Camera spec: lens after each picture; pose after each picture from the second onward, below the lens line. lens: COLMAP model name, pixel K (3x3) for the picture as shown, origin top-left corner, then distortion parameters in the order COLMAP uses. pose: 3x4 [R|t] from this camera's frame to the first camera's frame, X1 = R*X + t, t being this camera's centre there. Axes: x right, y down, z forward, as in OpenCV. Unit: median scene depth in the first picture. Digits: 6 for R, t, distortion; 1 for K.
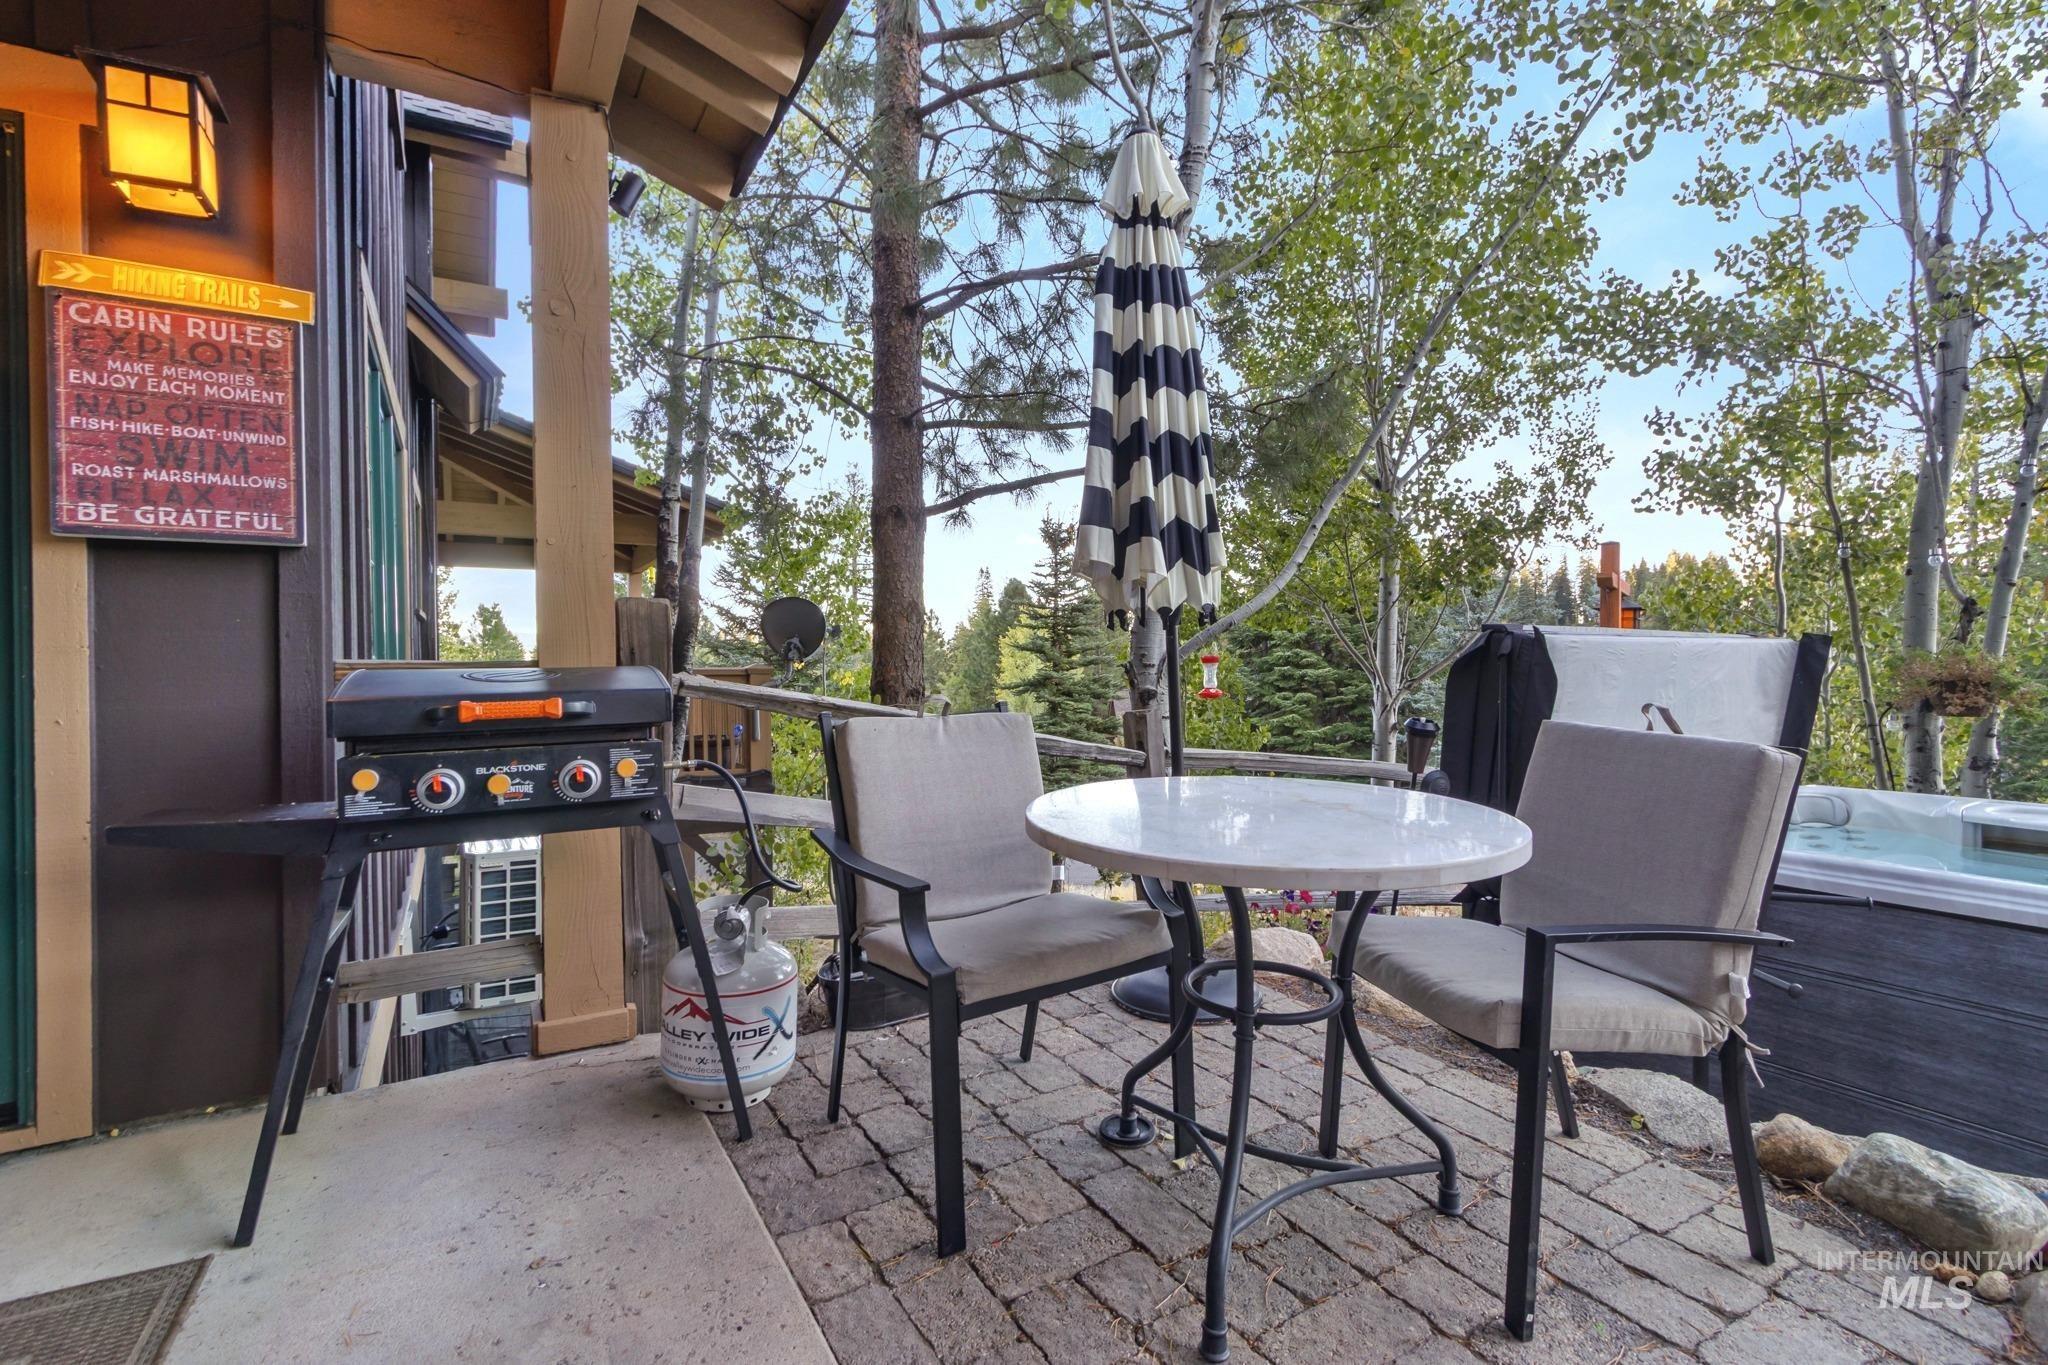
lens RADIAL K [[964.4, 0, 1018.6], [0, 964.4, 668.9], [0, 0, 1]] dist [0.002688, -0.001354]
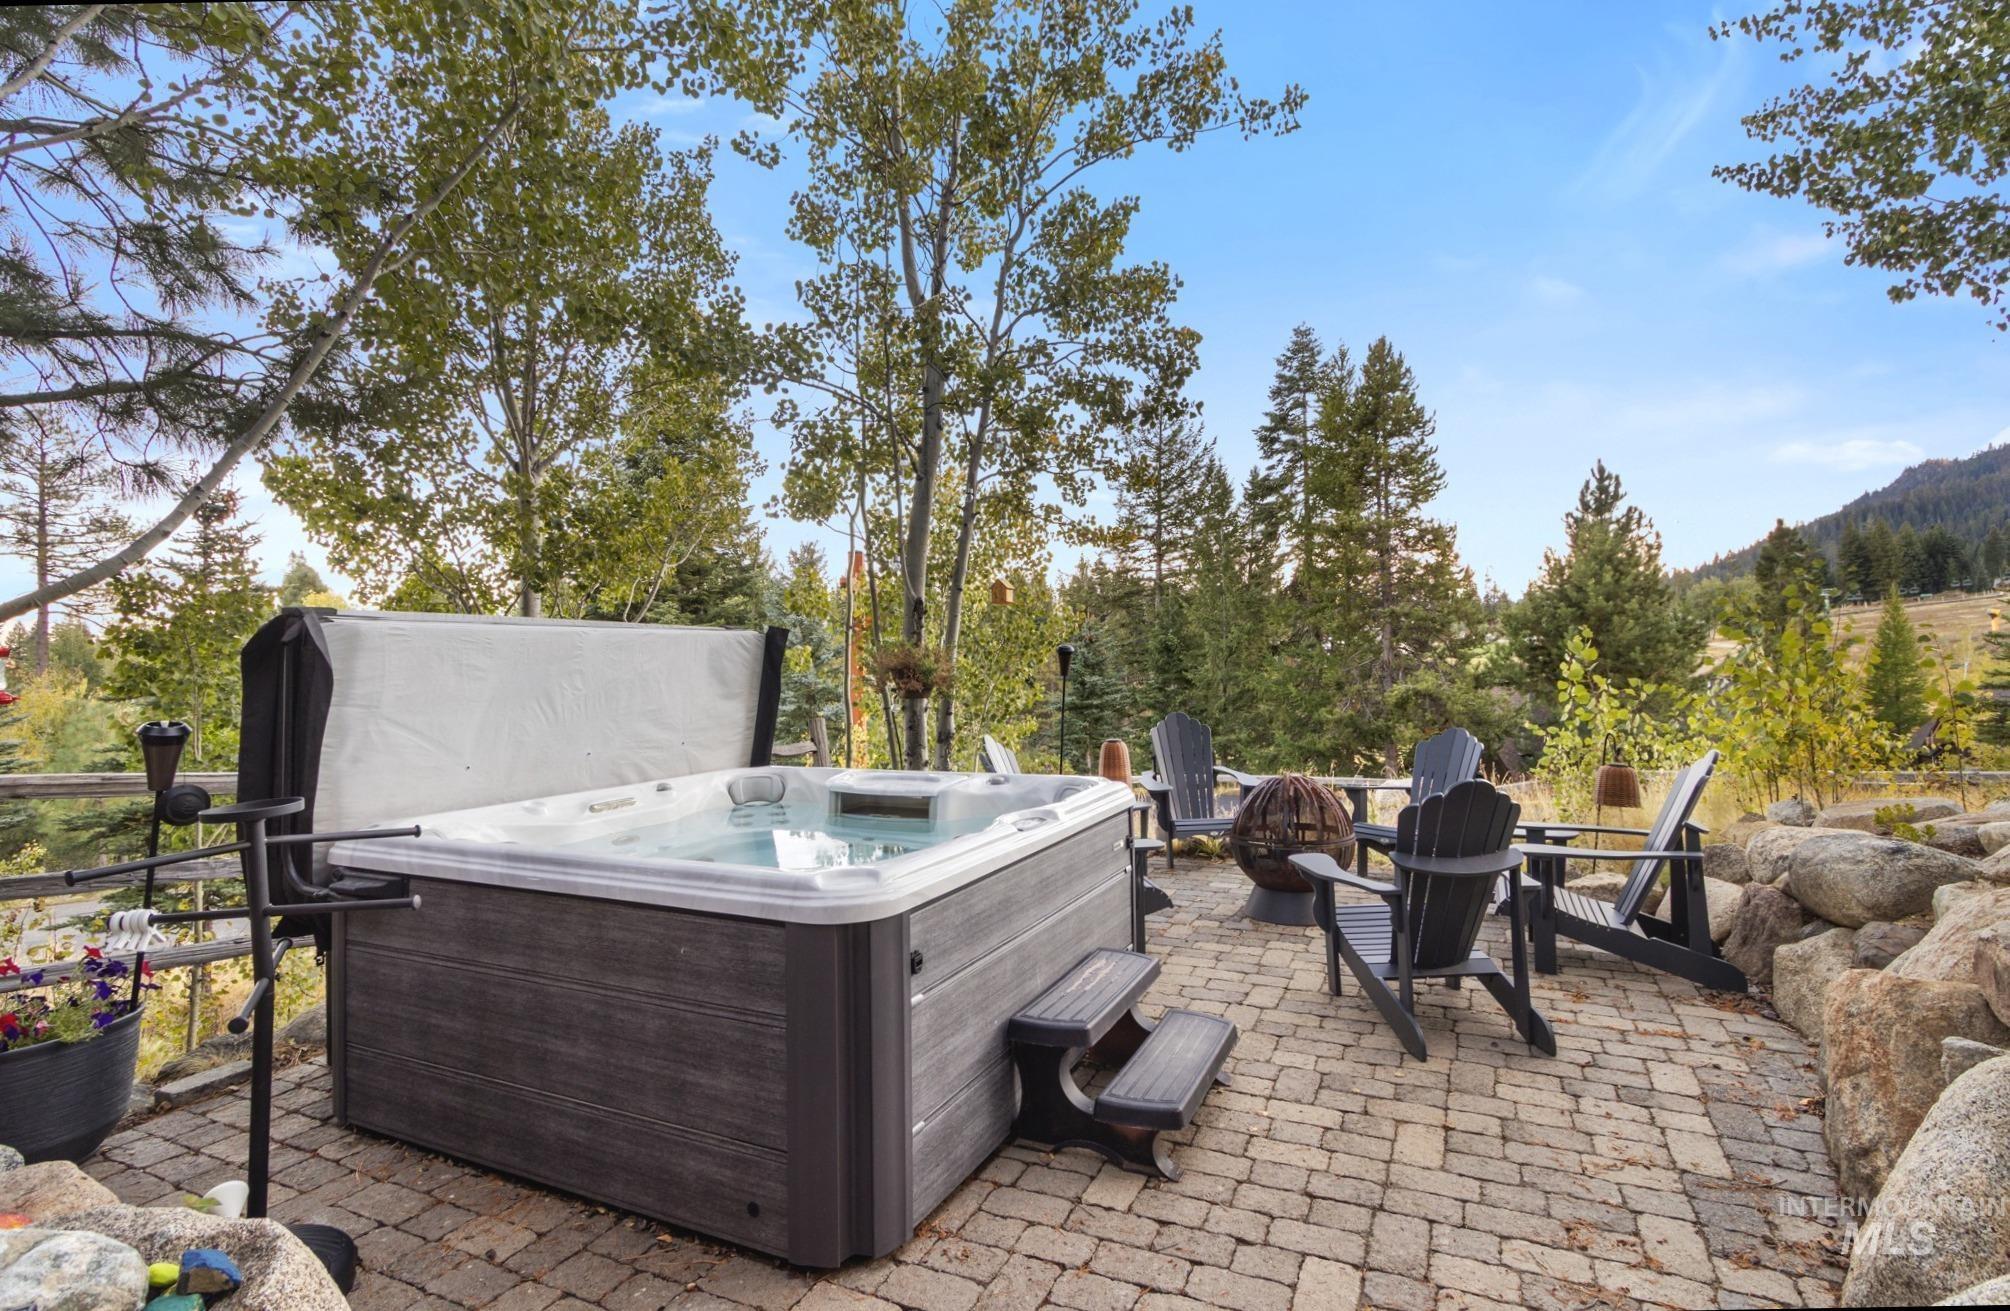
lens RADIAL K [[958.2, 0, 1008.6], [0, 958.2, 645.3], [0, 0, 1]] dist [0.016822, -0.010035]
pose [[0.830086, 0.000012, 0.557636, 0.413152], [0.014726, 0.999651, -0.021943, 0.012034], [-0.557442, 0.026427, 0.829795, -0.046815]]
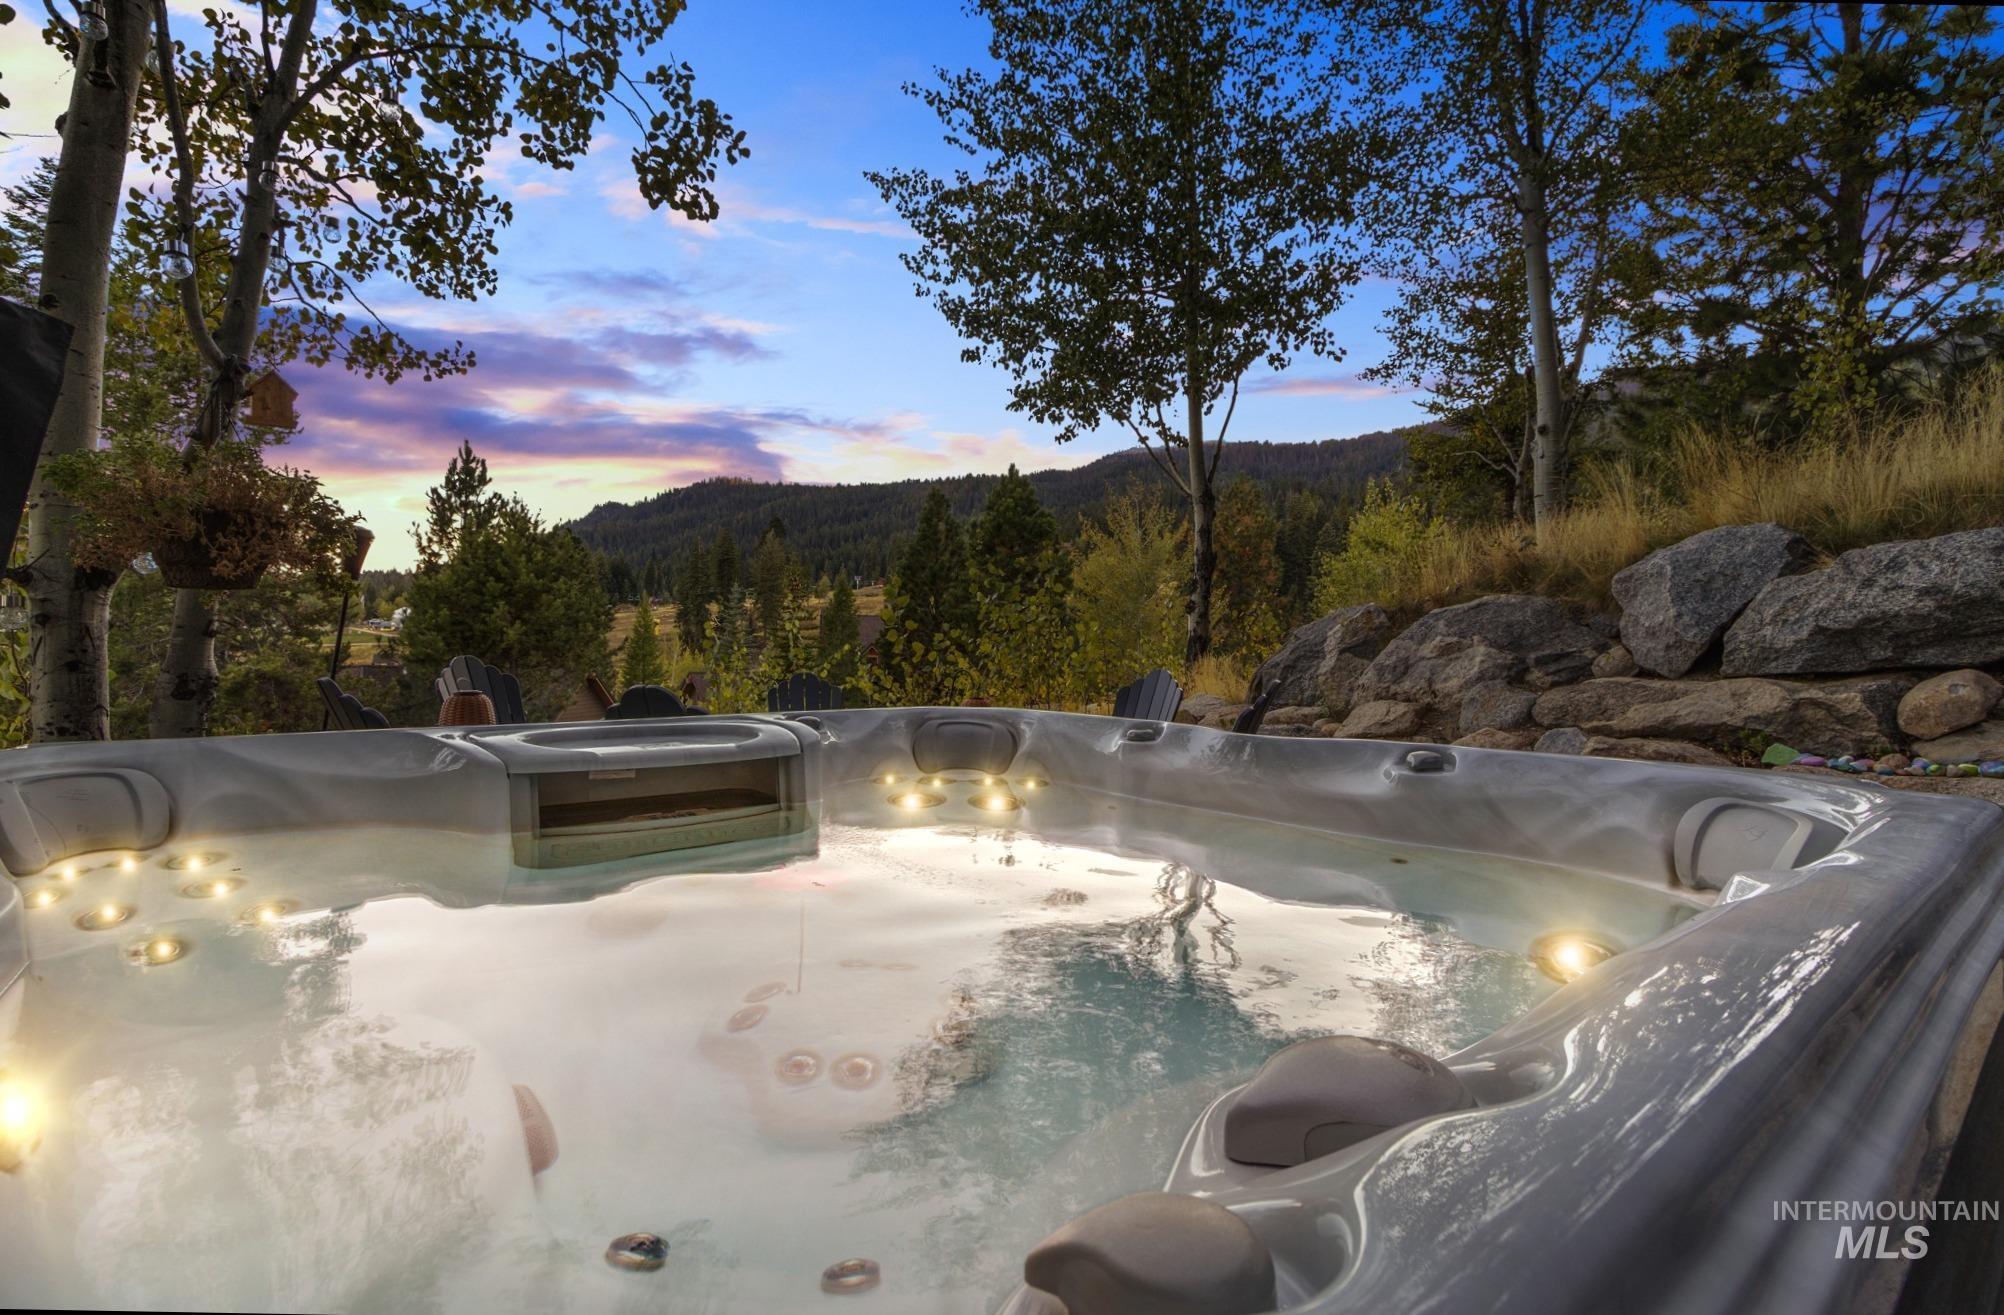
lens RADIAL K [[955.3, 0, 1005.6], [0, 955.3, 647.3], [0, 0, 1]] dist [0.016822, -0.010035]
pose [[-0.173530, 0.005874, 0.984811, 0.397305], [-0.008233, 0.999939, -0.007415, 0.080605], [-0.984794, -0.009394, -0.173471, 0.669094]]
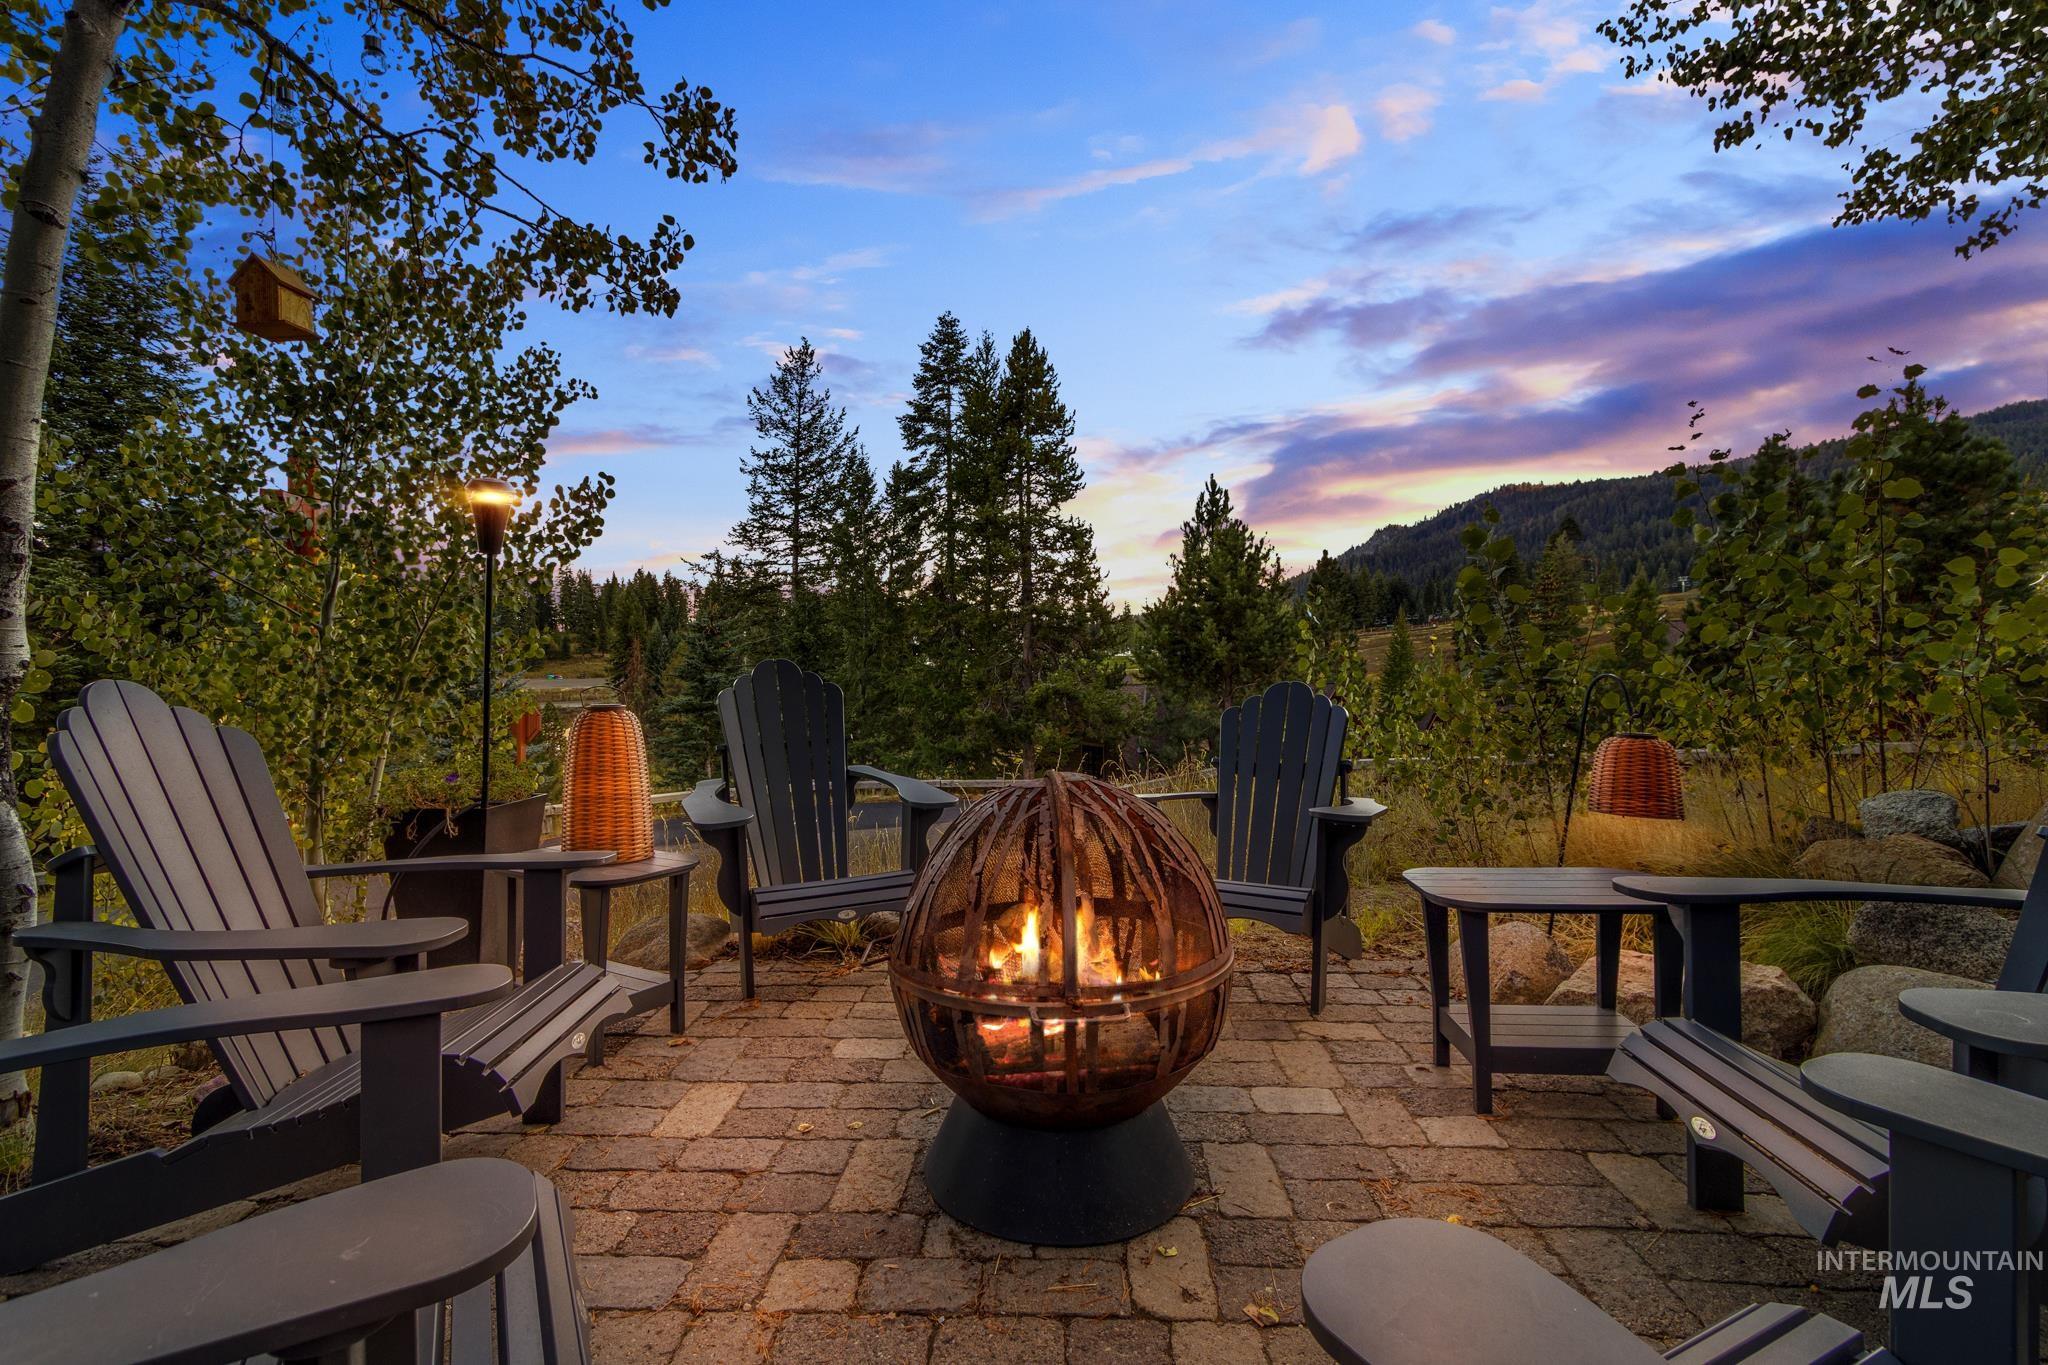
lens RADIAL K [[939.6, 0, 1020.9], [0, 939.6, 673.9], [0, 0, 1]] dist [-0.001146, -0.000230]
pose [[0.558020, -0.005122, 0.829812, 0.964330], [0.006295, 0.999978, 0.001940, 0.097592], [-0.829804, 0.004141, 0.558040, 0.483185]]
